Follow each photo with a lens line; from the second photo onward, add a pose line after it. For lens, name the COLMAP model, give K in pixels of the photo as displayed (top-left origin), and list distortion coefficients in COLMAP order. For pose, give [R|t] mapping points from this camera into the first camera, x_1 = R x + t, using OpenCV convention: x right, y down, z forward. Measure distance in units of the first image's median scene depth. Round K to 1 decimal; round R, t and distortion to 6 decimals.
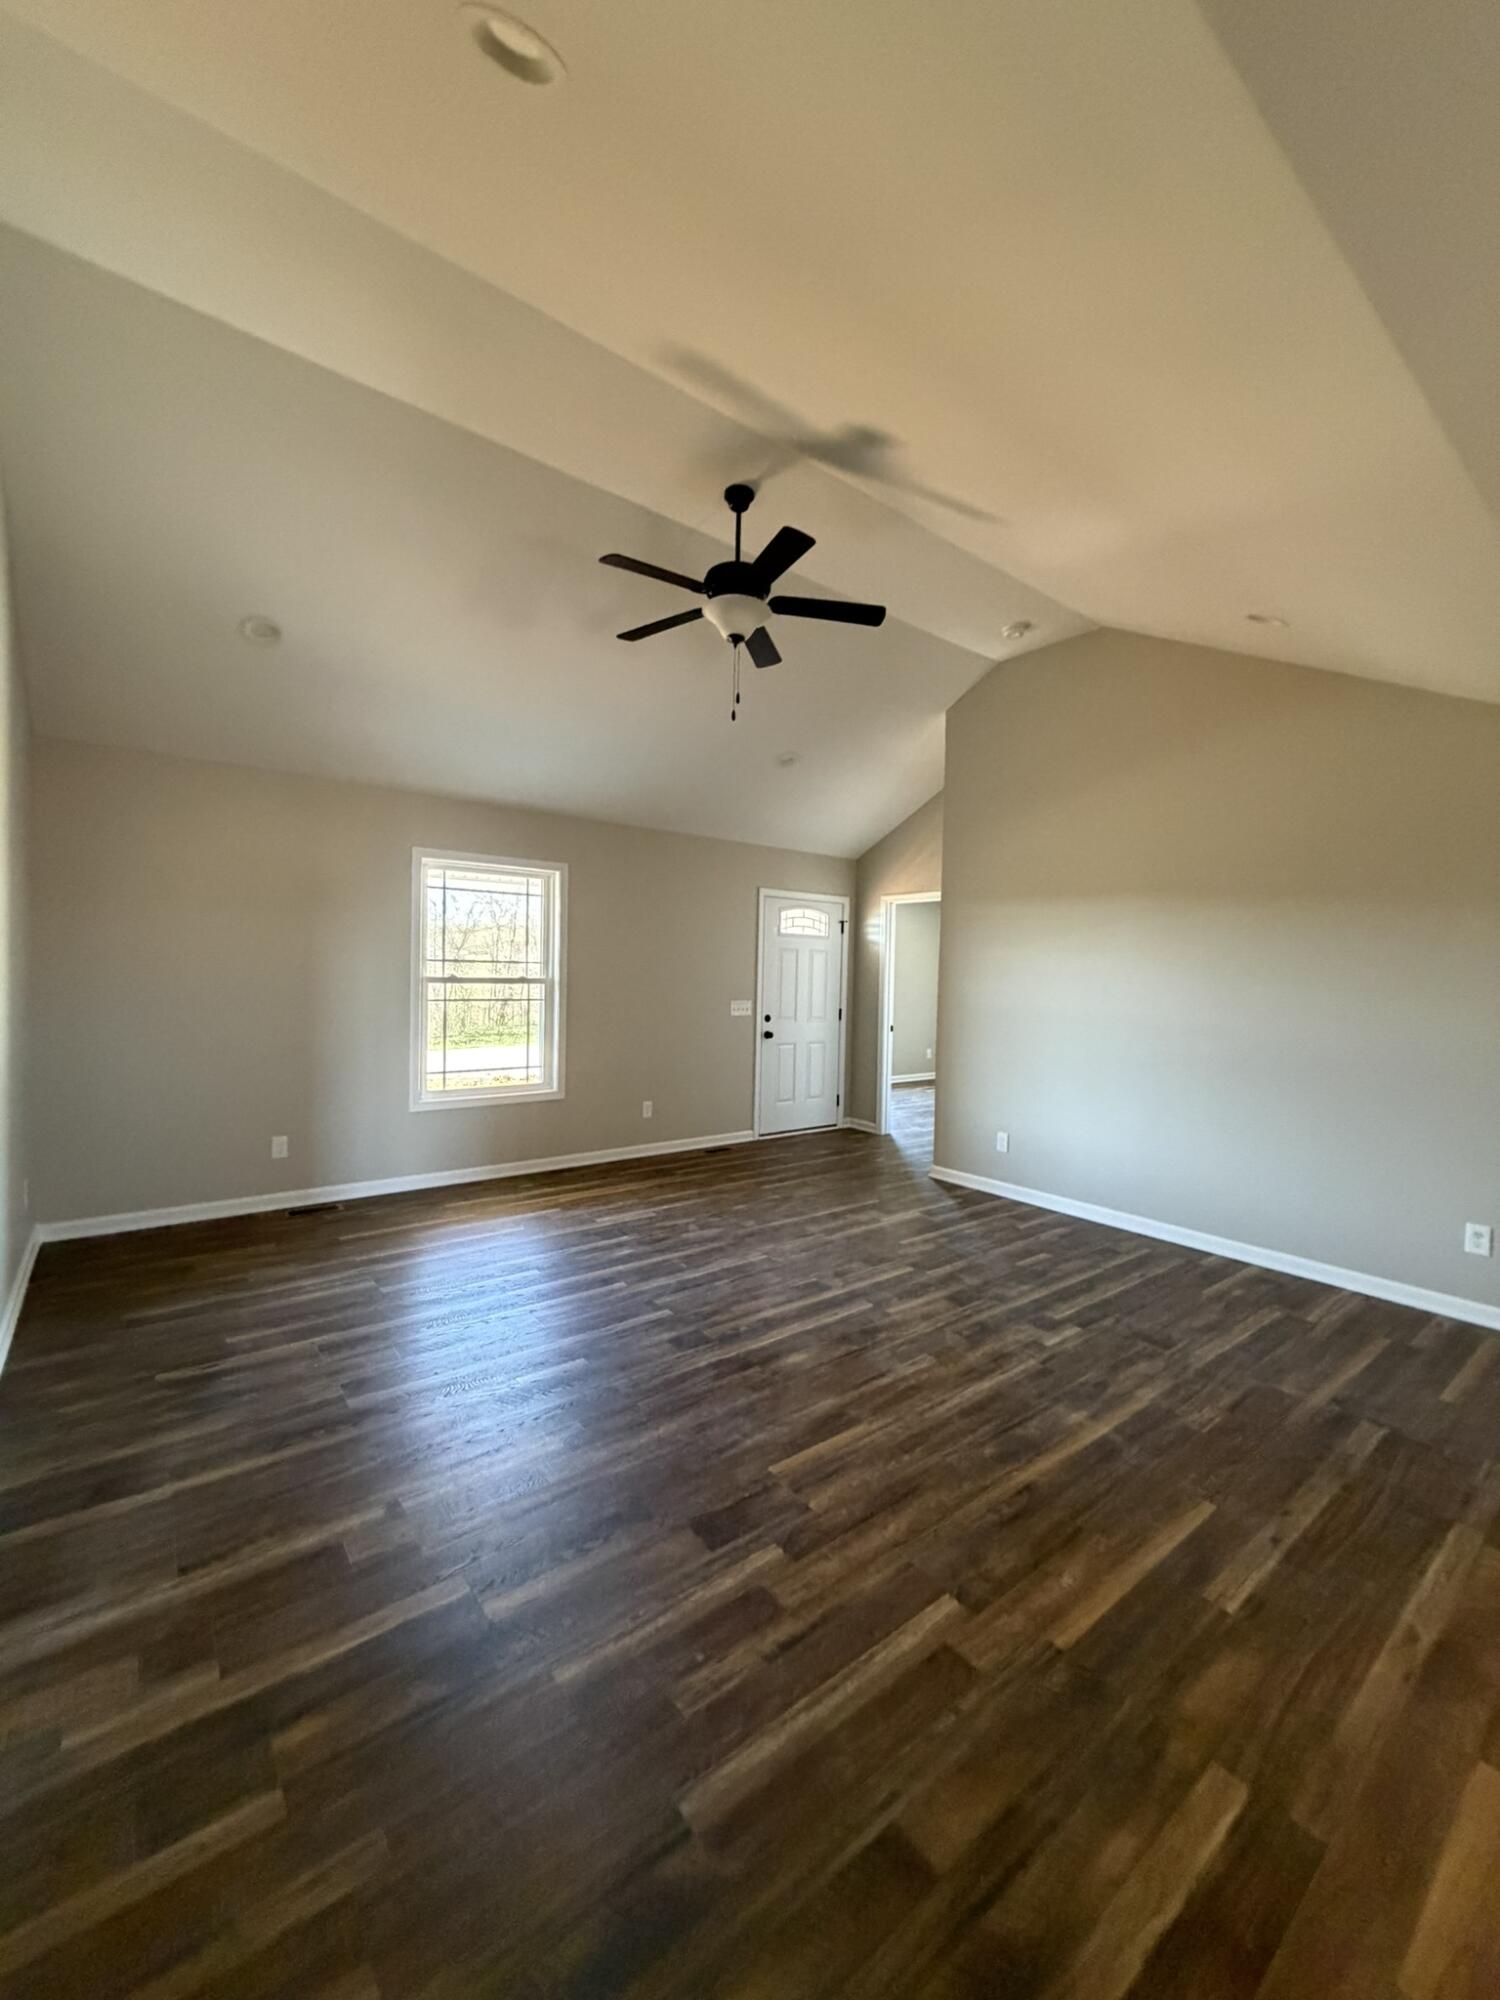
lens RADIAL K [[800.4, 0, 752.9], [0, 800.4, 993.9], [0, 0, 1]] dist [-0.000682, 0.000188]
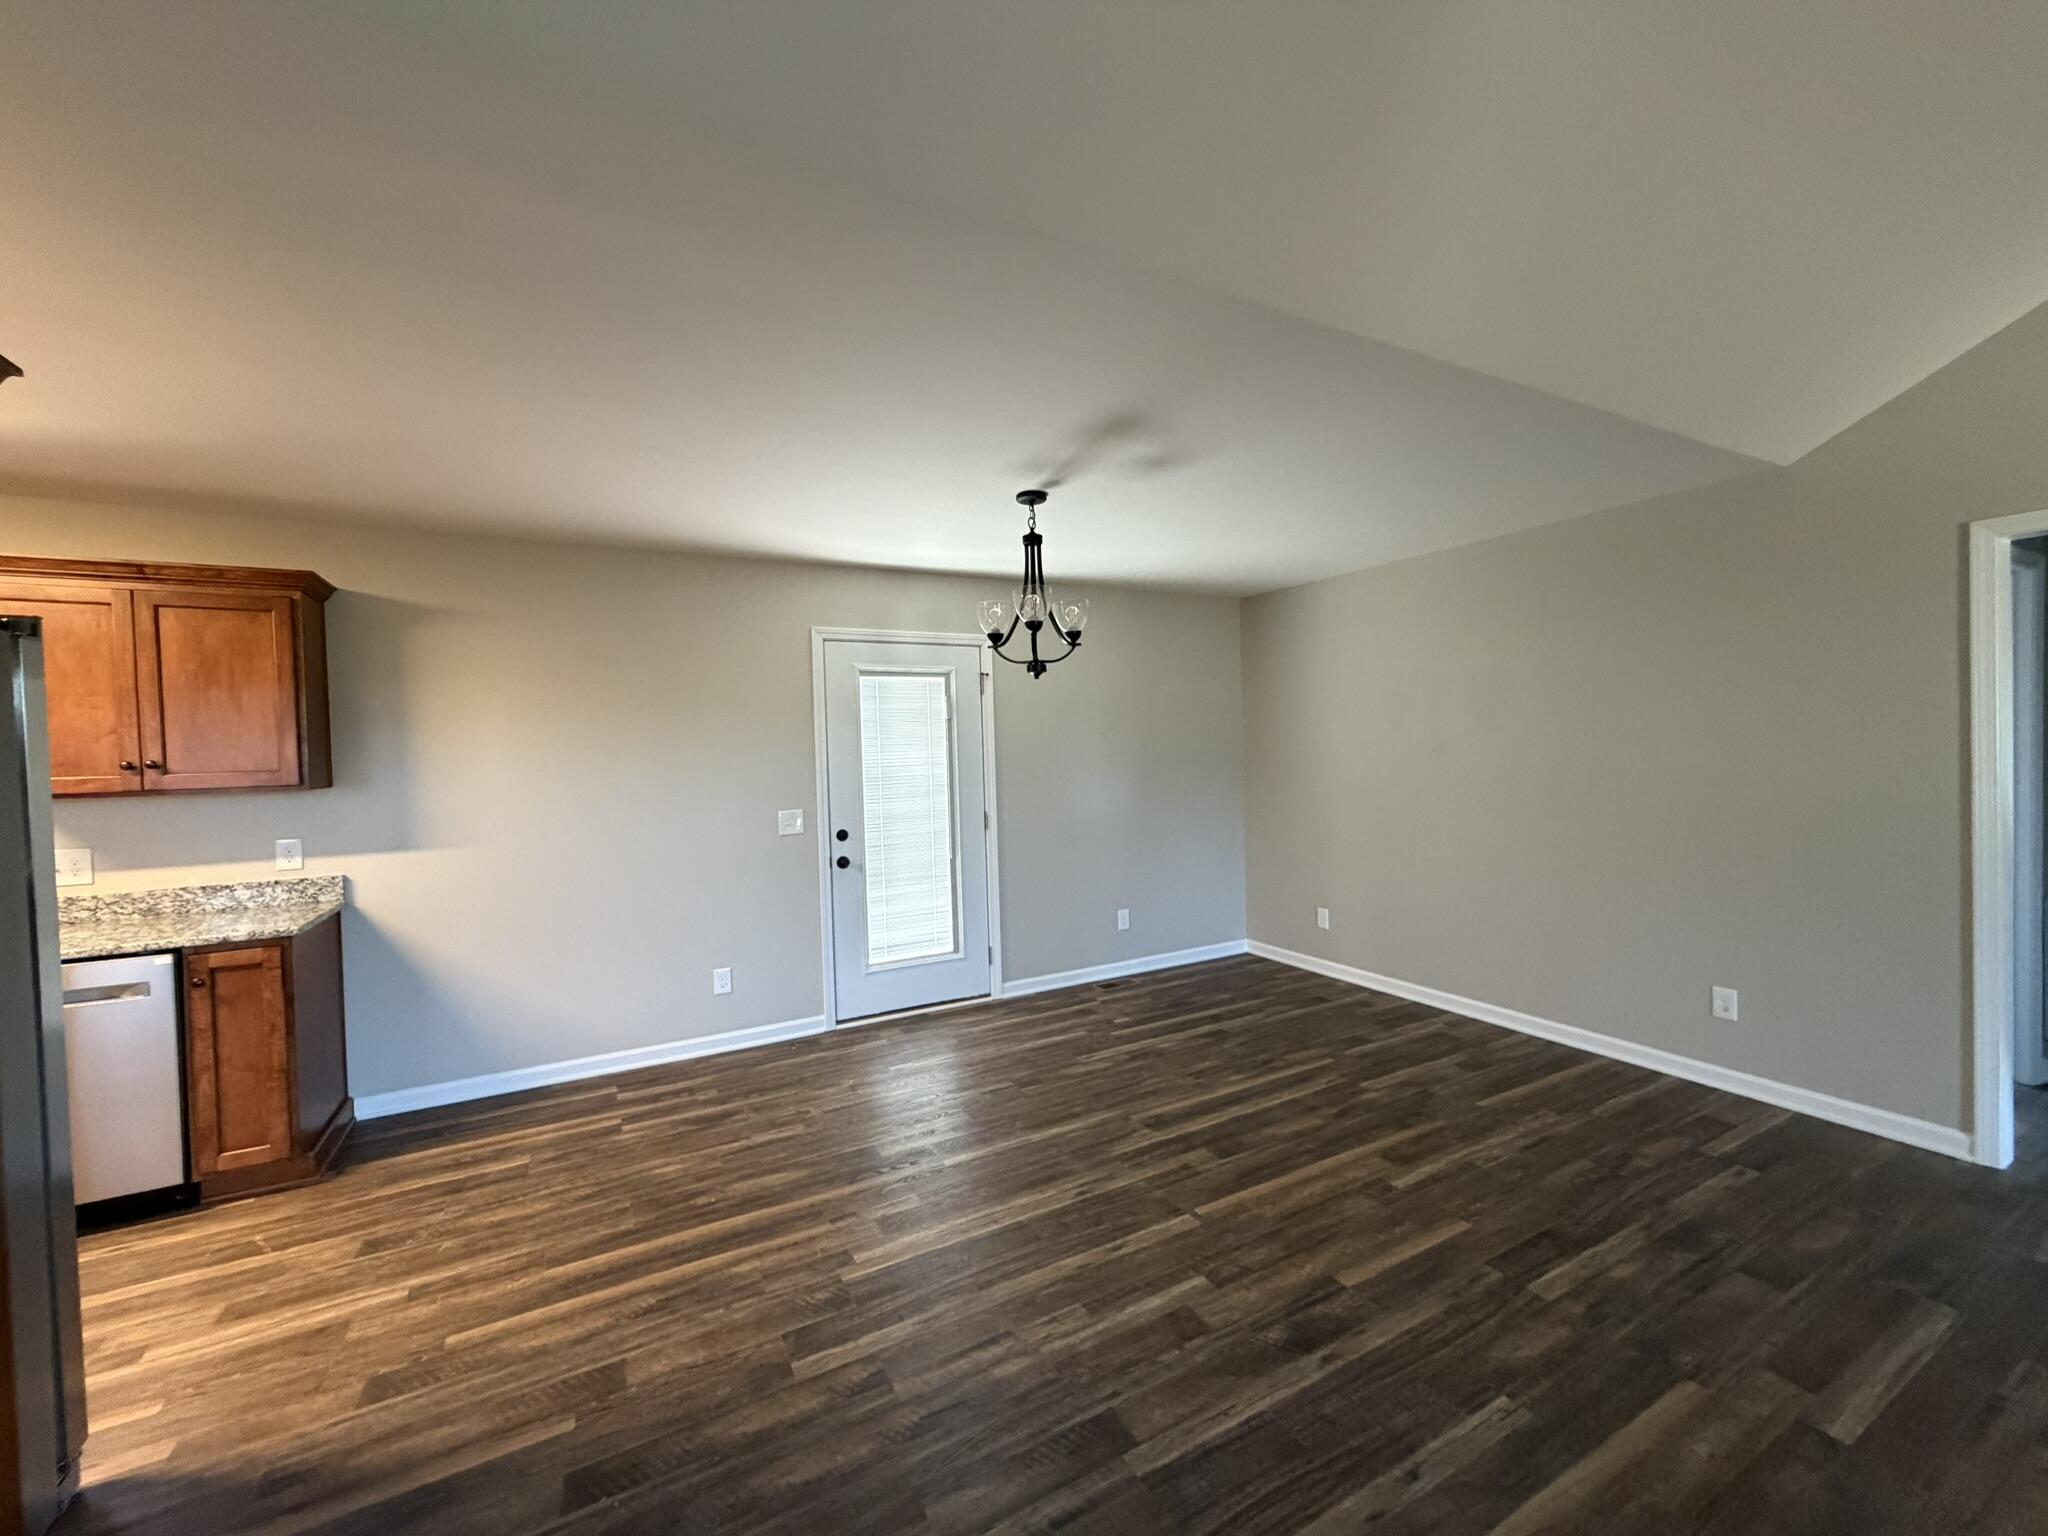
lens RADIAL K [[819.6, 0, 1018.5], [0, 819.6, 775.2], [0, 0, 1]] dist [-0.000682, 0.000188]
pose [[-0.984938, -0.008412, 0.172702, 0.578726], [0.003342, 0.997703, 0.067656, -0.031090], [-0.172875, 0.067214, -0.982648, 1.160052]]
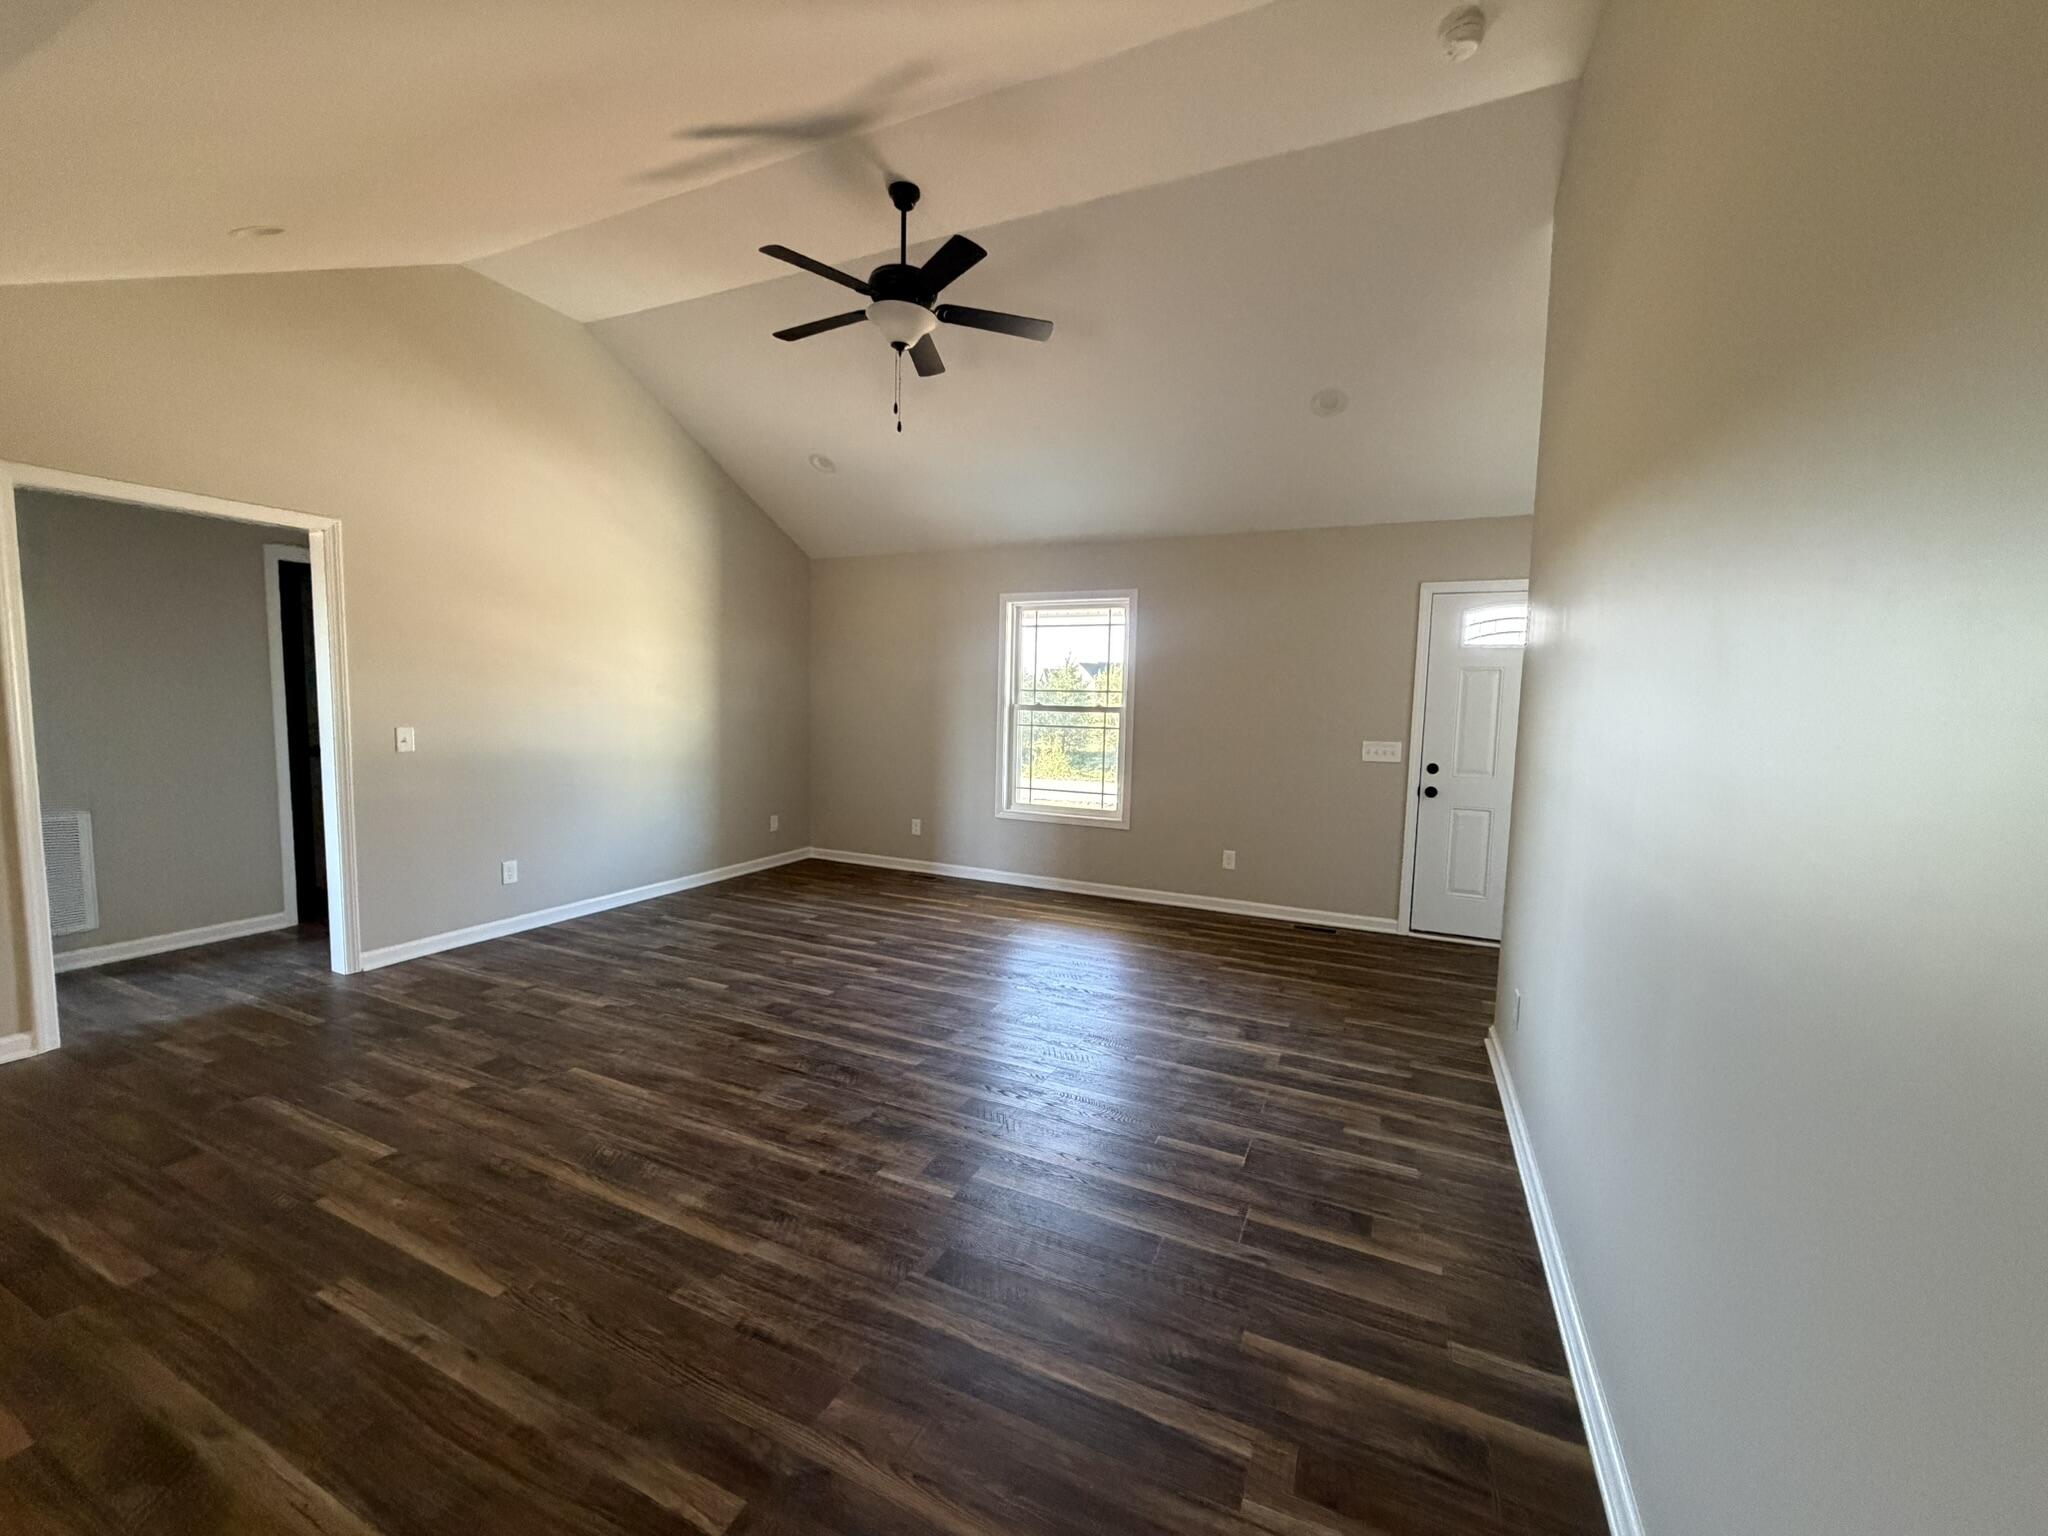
lens RADIAL K [[819.6, 0, 1017.4], [0, 819.6, 767.9], [0, 0, 1]] dist [-0.000682, 0.000188]
pose [[0.444553, 0.062916, -0.893540, 1.065254], [-0.037651, 0.997961, 0.051536, 0.014702], [0.894961, 0.010732, 0.446016, 0.753752]]
